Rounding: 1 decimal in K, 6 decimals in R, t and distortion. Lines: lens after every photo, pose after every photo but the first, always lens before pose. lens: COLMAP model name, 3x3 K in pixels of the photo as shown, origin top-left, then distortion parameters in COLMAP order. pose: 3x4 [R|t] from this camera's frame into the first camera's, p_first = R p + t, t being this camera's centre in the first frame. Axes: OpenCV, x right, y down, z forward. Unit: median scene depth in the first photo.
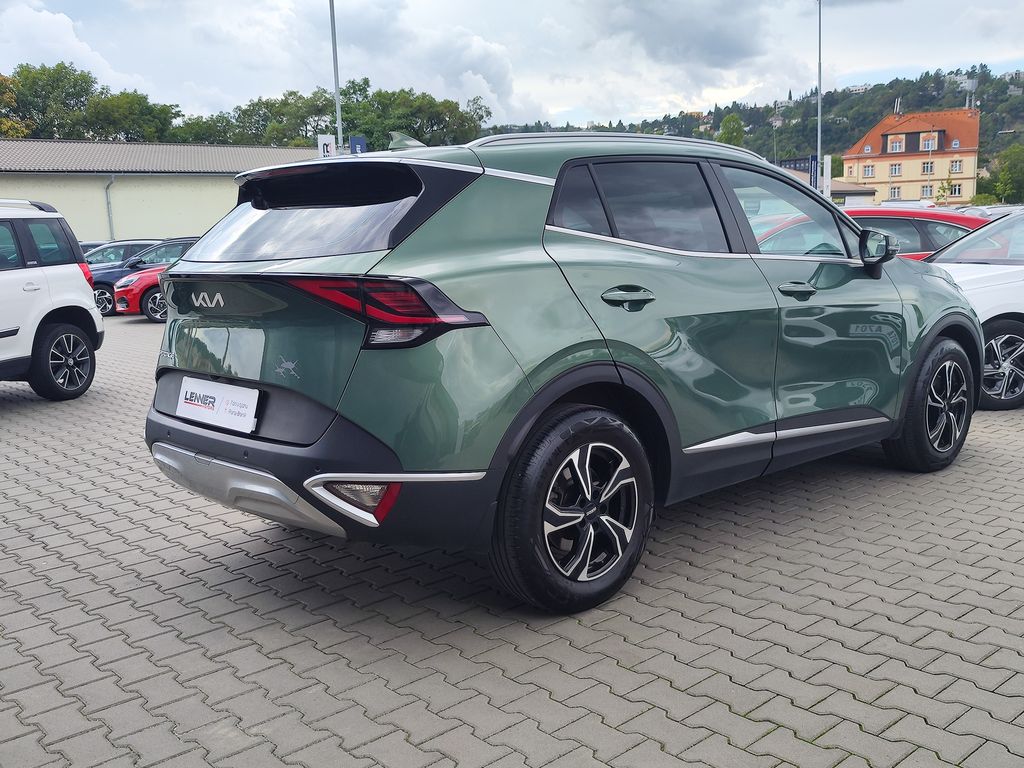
lens RADIAL K [[1000.8, 0, 511.1], [0, 1000.8, 405.5], [0, 0, 1]] dist [0.046915, 0.001031]
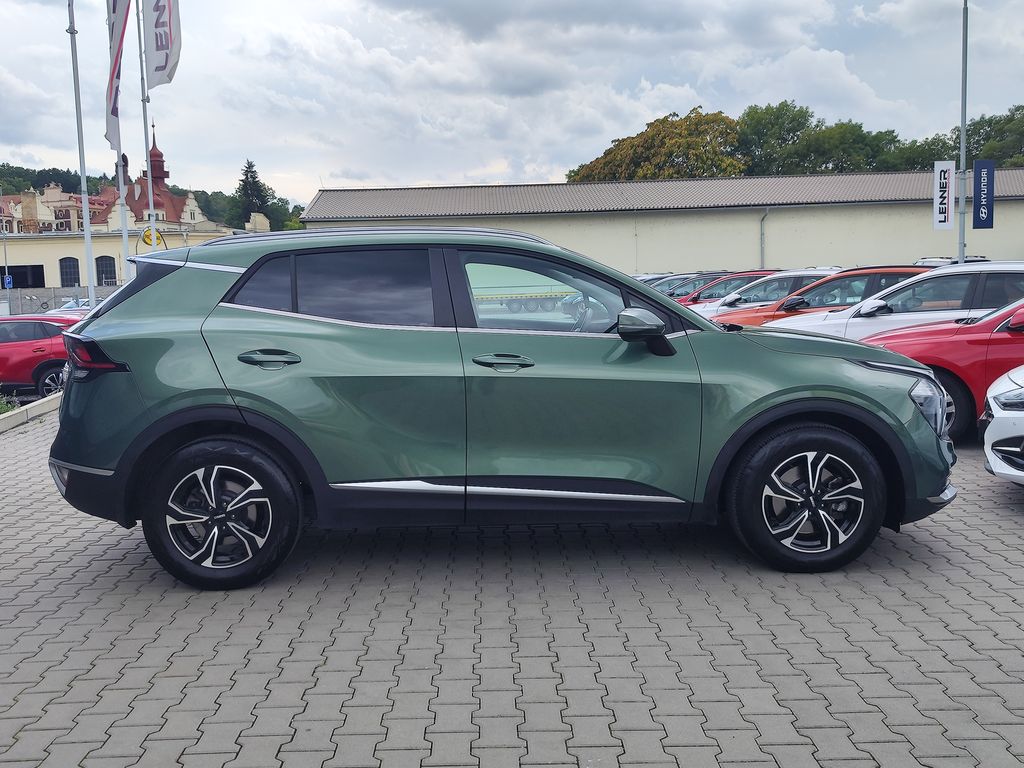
lens RADIAL K [[1030.4, 0, 508.0], [0, 1030.4, 383.9], [0, 0, 1]] dist [0.005884, 0.005791]
pose [[0.780256, 0.079287, -0.620414, 1.020838], [-0.109390, 0.993943, -0.010551, -0.081775], [0.615820, 0.076100, 0.784203, 0.122682]]
